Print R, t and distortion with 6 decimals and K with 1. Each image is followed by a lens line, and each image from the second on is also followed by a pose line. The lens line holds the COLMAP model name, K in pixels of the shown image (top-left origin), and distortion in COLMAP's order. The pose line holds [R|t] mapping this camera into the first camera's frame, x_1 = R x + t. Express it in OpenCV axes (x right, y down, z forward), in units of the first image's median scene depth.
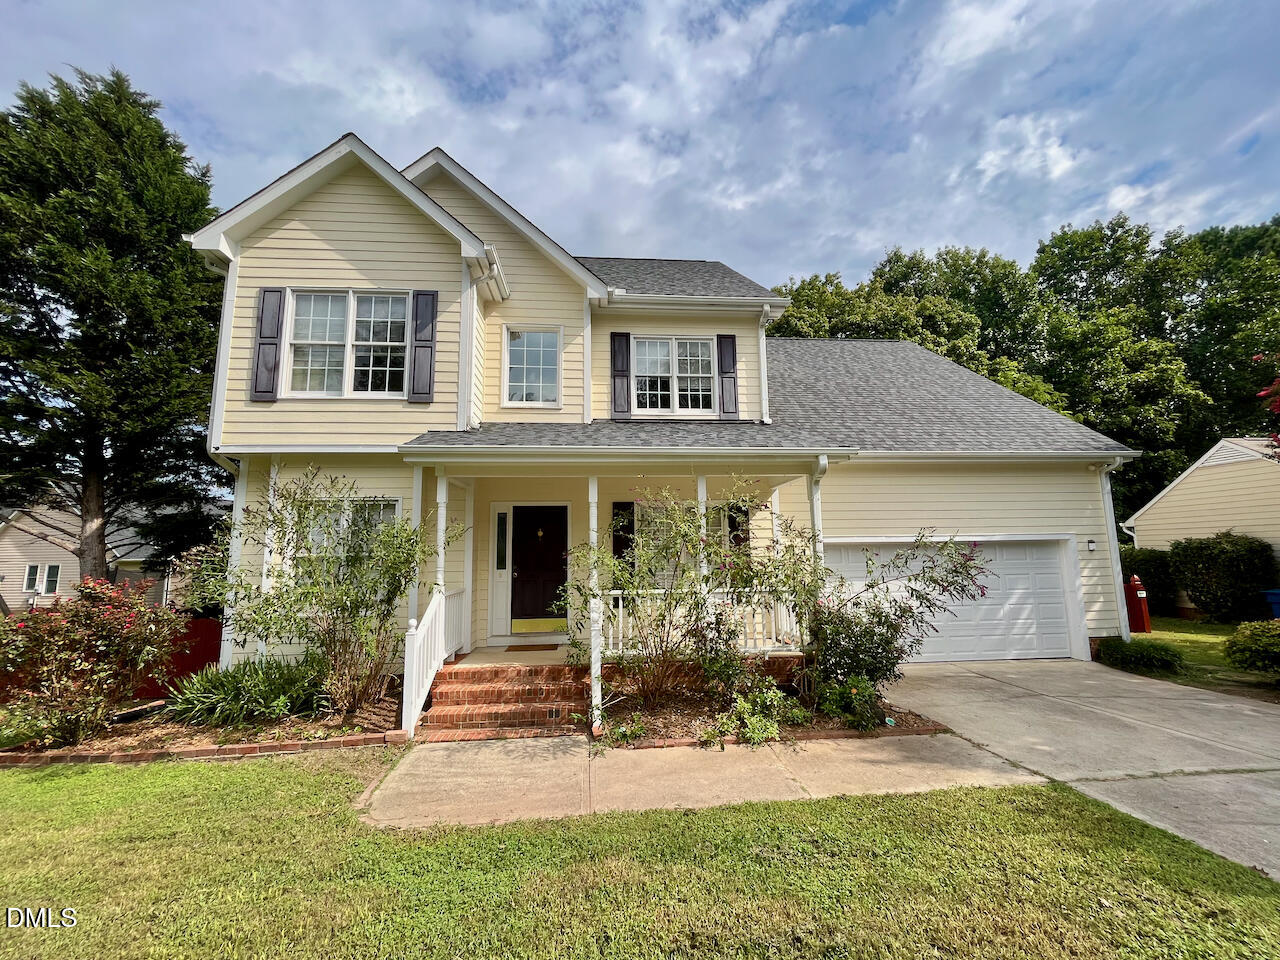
lens RADIAL K [[520.0, 0, 638.8], [0, 520.0, 480.7], [0, 0, 1]] dist [-0.001428, -0.000375]
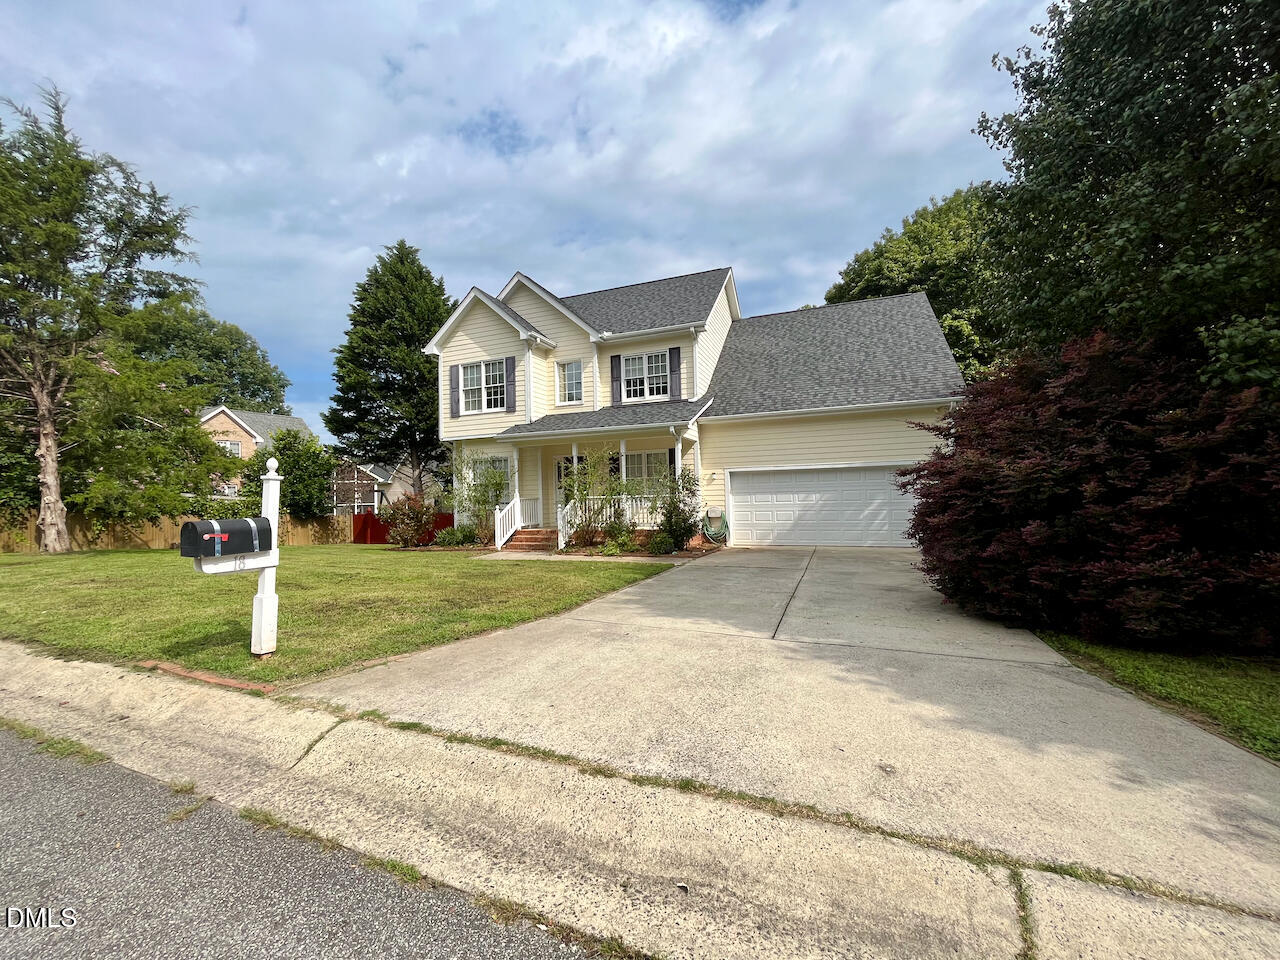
lens RADIAL K [[520.0, 0, 638.1], [0, 520.0, 479.9], [0, 0, 1]] dist [-0.001428, -0.000375]
pose [[0.897484, -0.019934, -0.440597, 0.925863], [0.073074, 0.991892, 0.103974, -0.052338], [0.434952, -0.125511, 0.891664, -0.673438]]
